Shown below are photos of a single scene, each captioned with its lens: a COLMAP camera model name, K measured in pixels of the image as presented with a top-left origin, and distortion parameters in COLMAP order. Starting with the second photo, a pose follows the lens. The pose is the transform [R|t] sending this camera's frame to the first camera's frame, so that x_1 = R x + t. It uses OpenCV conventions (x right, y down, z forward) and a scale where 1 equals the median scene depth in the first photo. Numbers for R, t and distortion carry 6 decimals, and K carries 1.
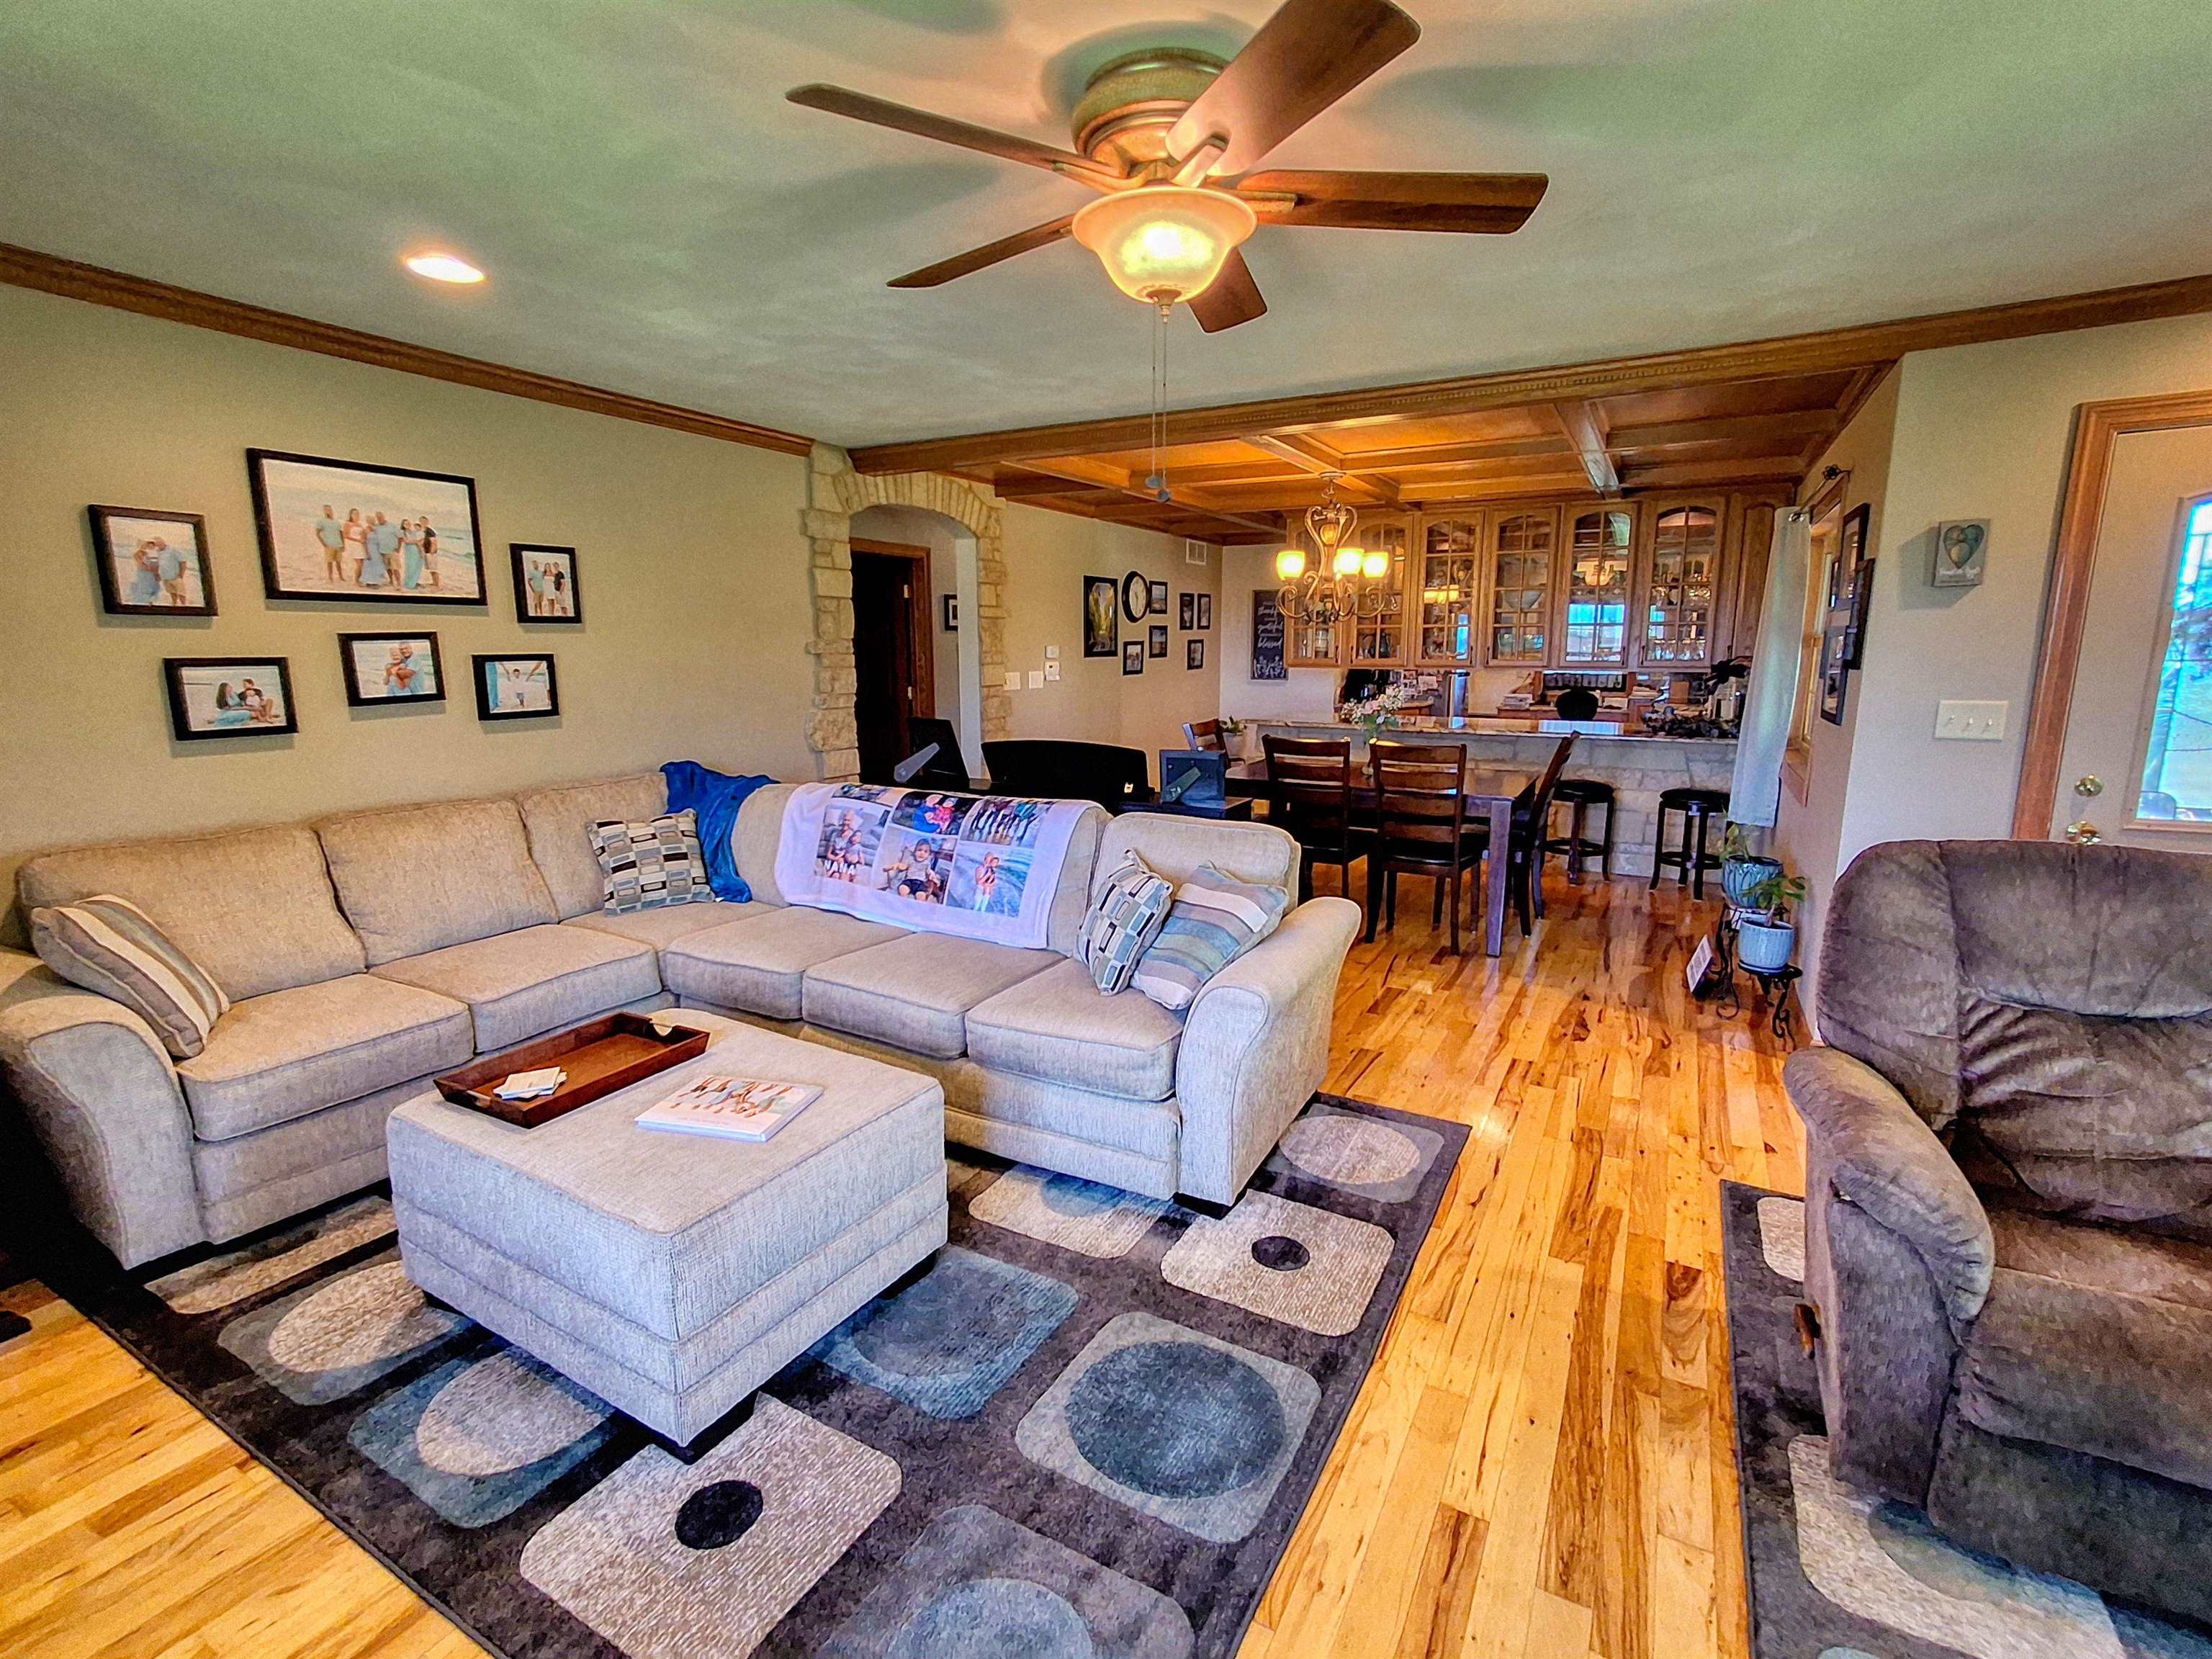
lens RADIAL K [[1011.0, 0, 1121.3], [0, 1011.0, 819.8], [0, 0, 1]] dist [-0.008300, 0.005035]
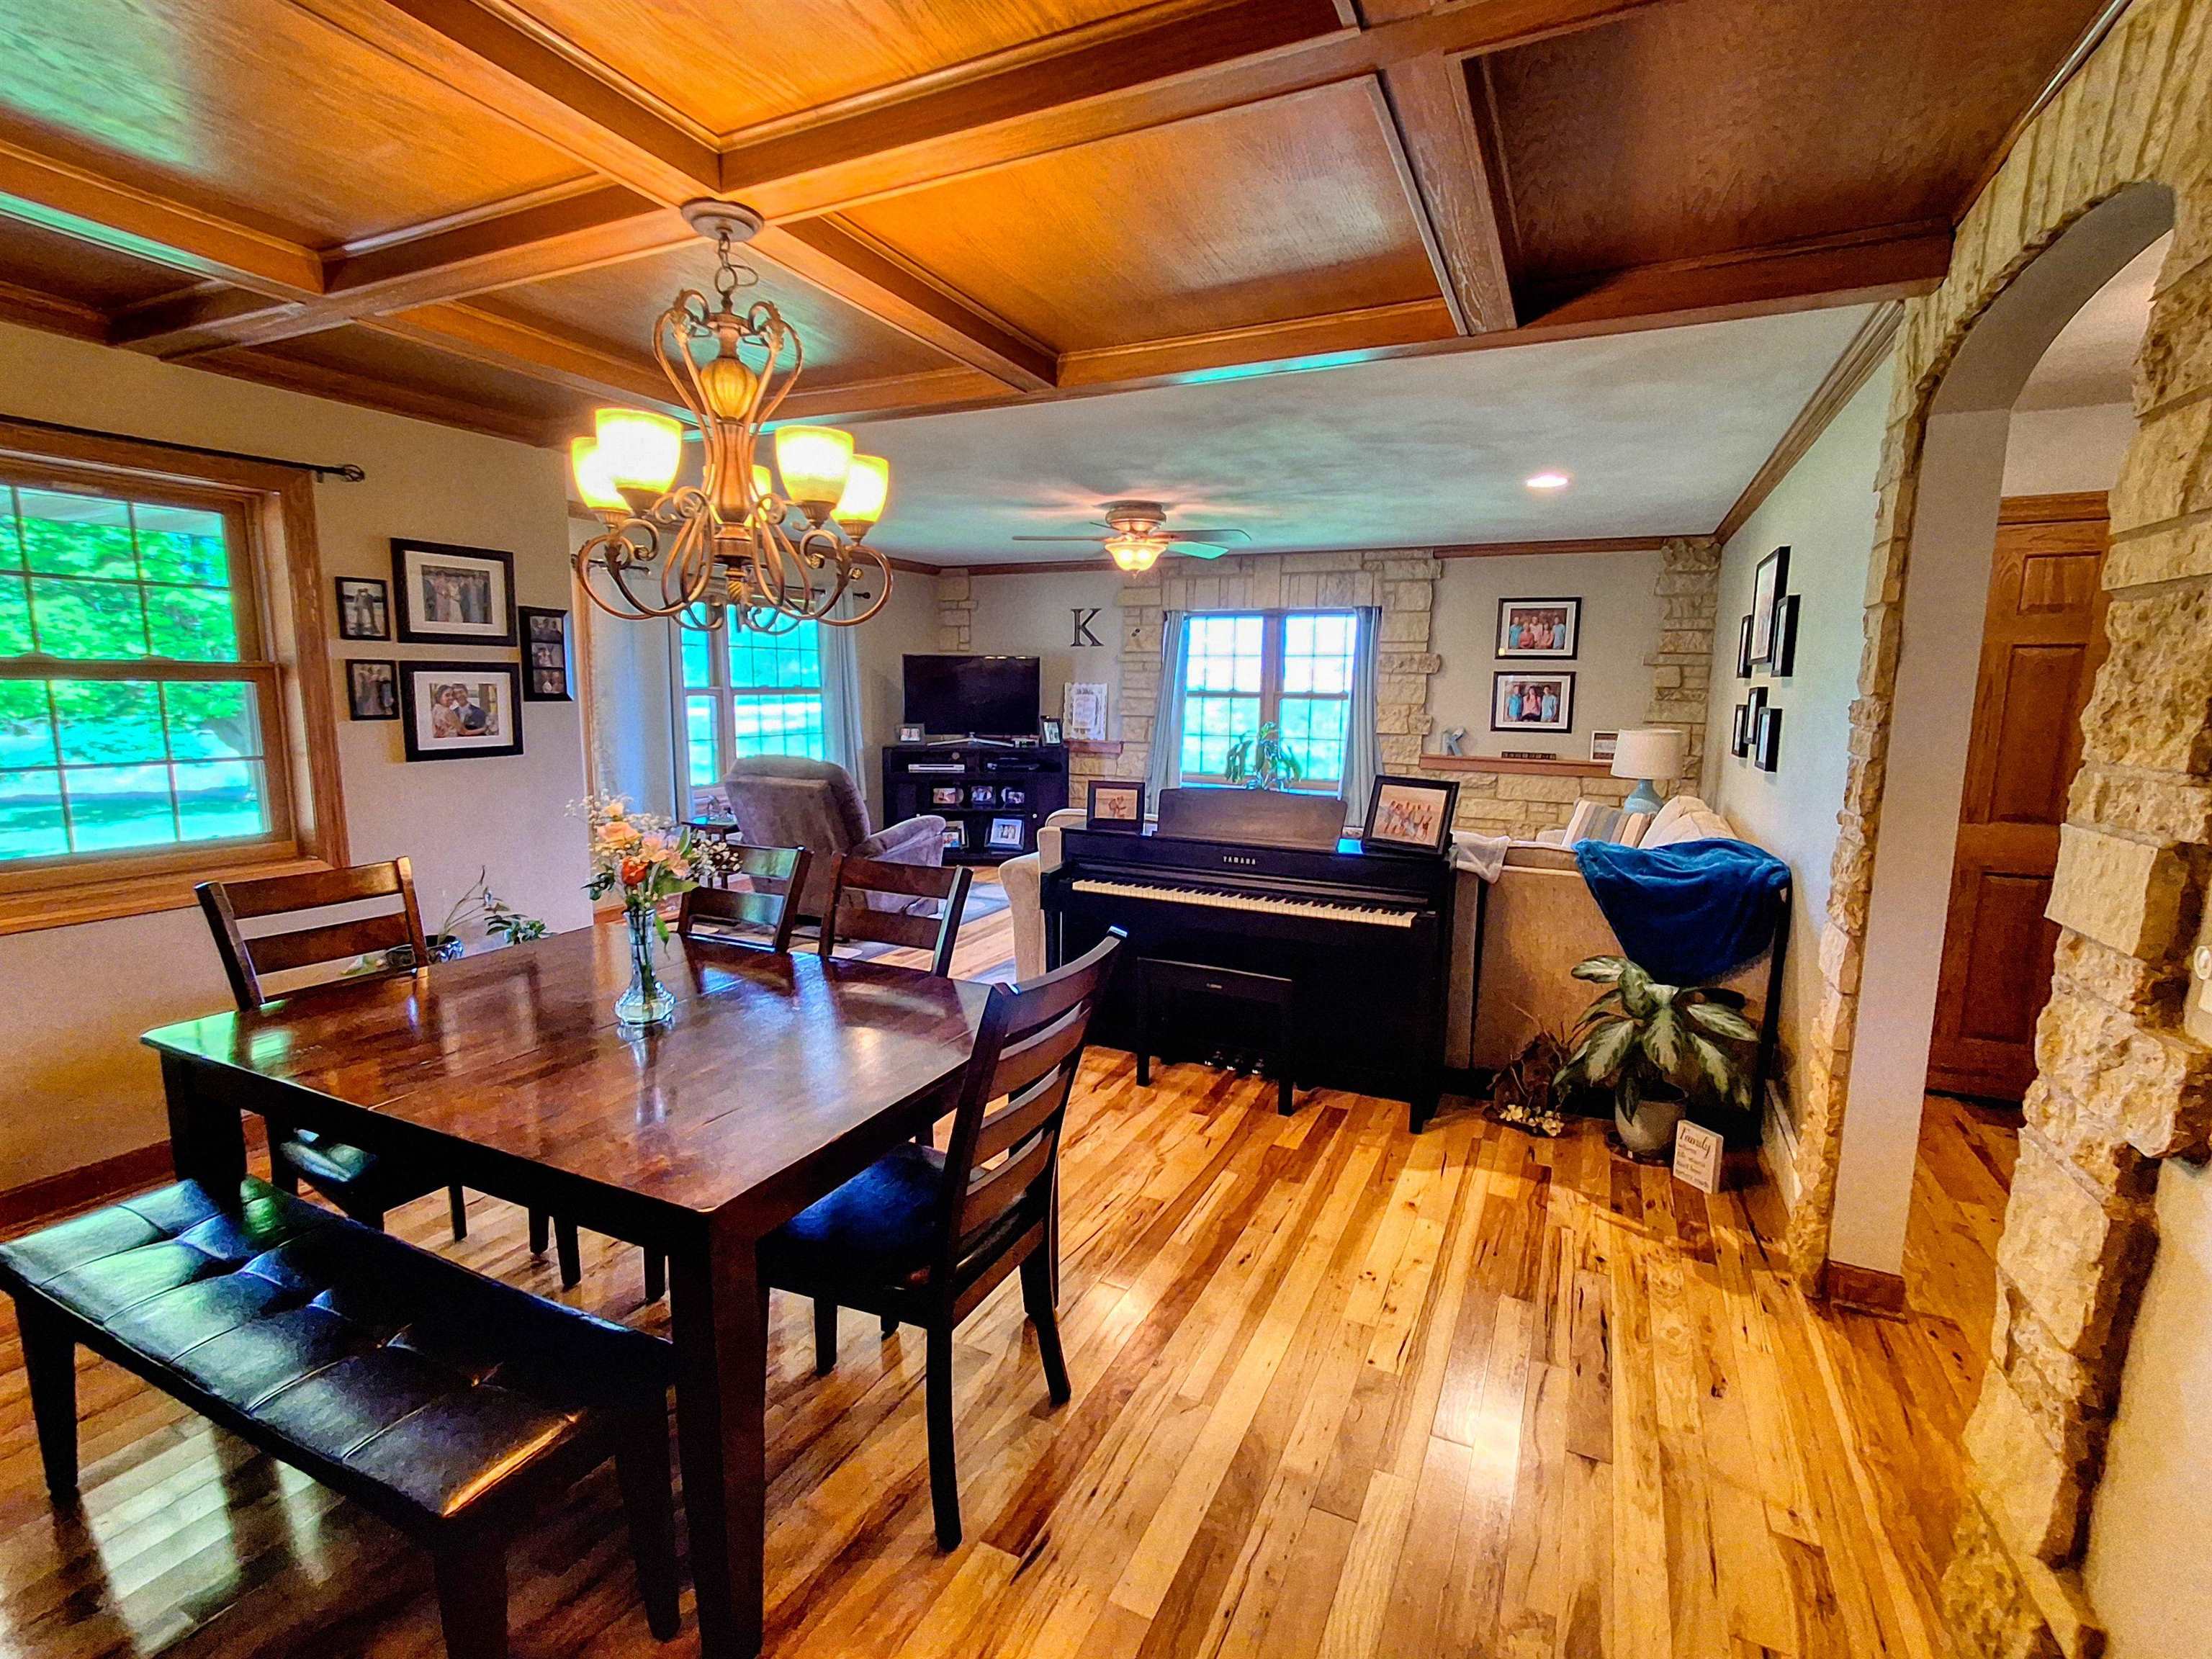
lens RADIAL K [[1011.0, 0, 1109.2], [0, 1011.0, 817.6], [0, 0, 1]] dist [-0.008300, 0.005035]
pose [[-0.998679, -0.005755, -0.051070, 0.087971], [-0.020979, 0.952800, 0.302873, -0.248276], [0.046916, 0.303545, -0.951661, 1.389313]]
